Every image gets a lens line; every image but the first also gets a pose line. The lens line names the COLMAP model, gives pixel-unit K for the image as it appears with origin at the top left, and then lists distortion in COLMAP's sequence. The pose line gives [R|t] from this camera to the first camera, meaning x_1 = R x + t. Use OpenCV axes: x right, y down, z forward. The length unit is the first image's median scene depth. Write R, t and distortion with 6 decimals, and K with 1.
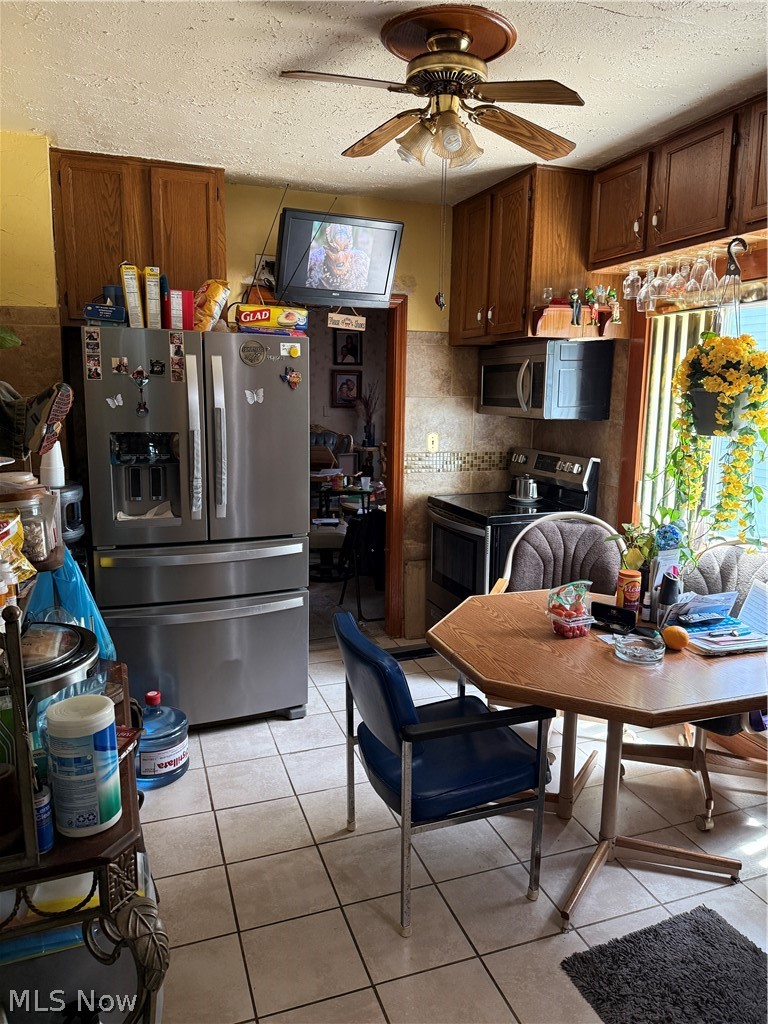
lens RADIAL K [[704.3, 0, 384.0], [0, 704.3, 512.0], [0, 0, 1]] dist [0.003573, 0.001719]
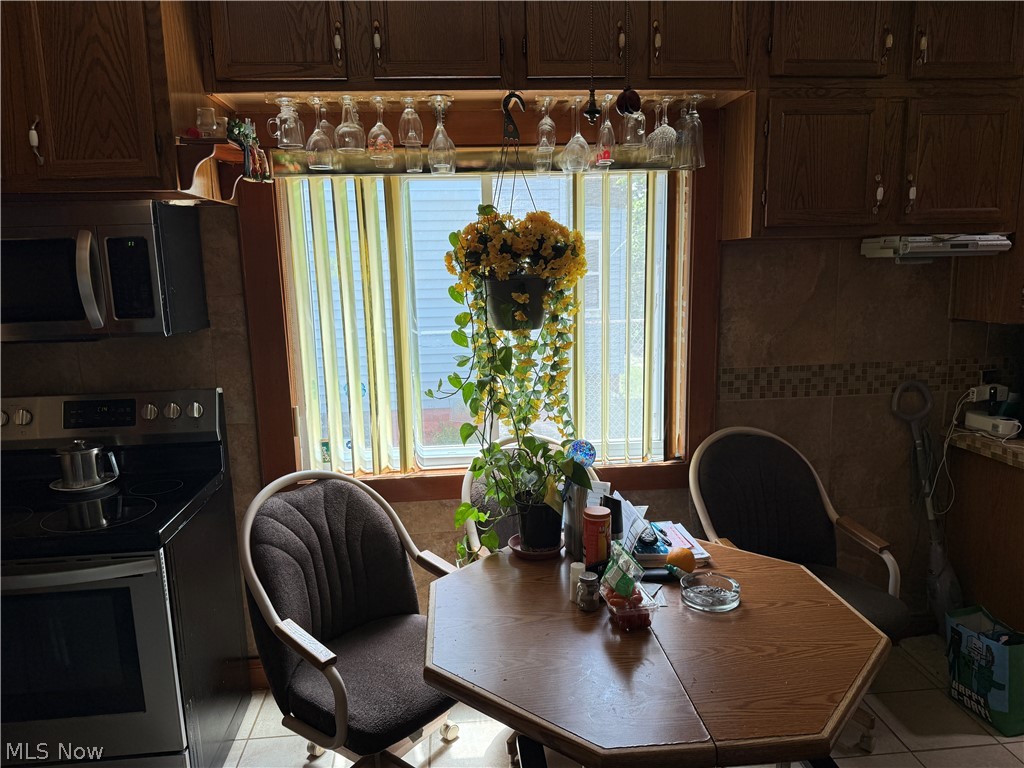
lens RADIAL K [[704.3, 0, 512.0], [0, 704.3, 384.0], [0, 0, 1]] dist [0.003573, 0.001719]
pose [[0.250947, -0.176835, 0.951712, -0.278080], [0.196630, 0.971987, 0.128754, -0.125014], [-0.947820, 0.154825, 0.278689, 0.638880]]
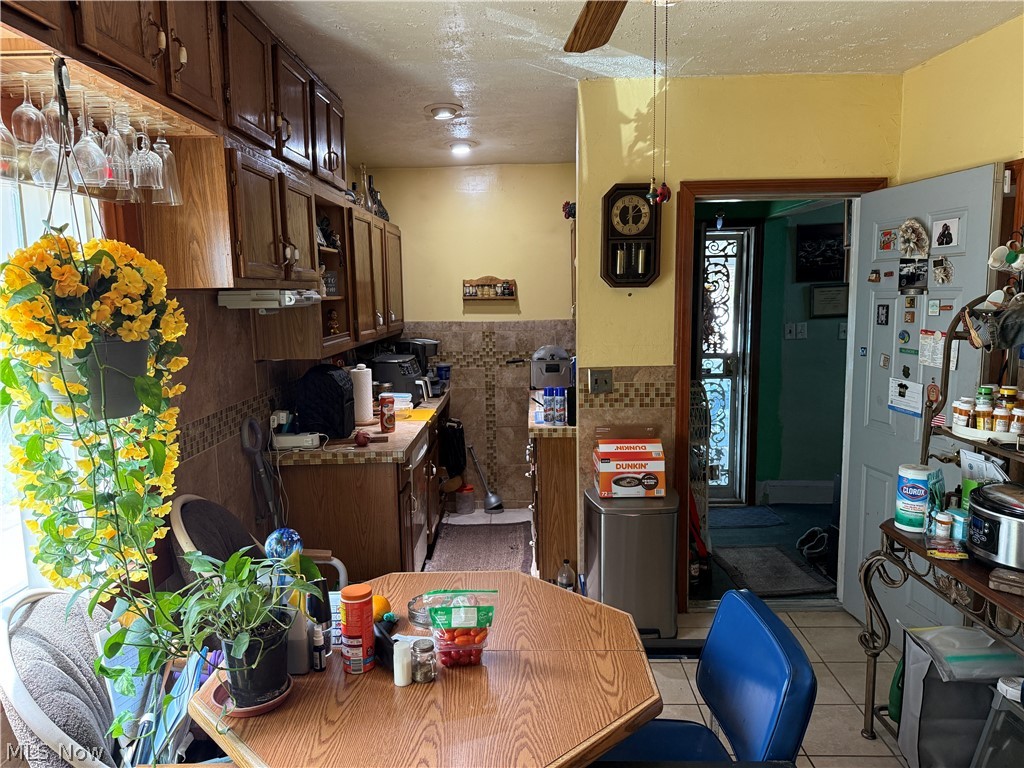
lens RADIAL K [[704.3, 0, 512.0], [0, 704.3, 384.0], [0, 0, 1]] dist [0.003573, 0.001719]
pose [[-0.937157, -0.041818, 0.346392, -0.055464], [0.067005, 0.952742, 0.296299, -0.207083], [-0.342412, 0.300889, -0.890067, 1.038847]]
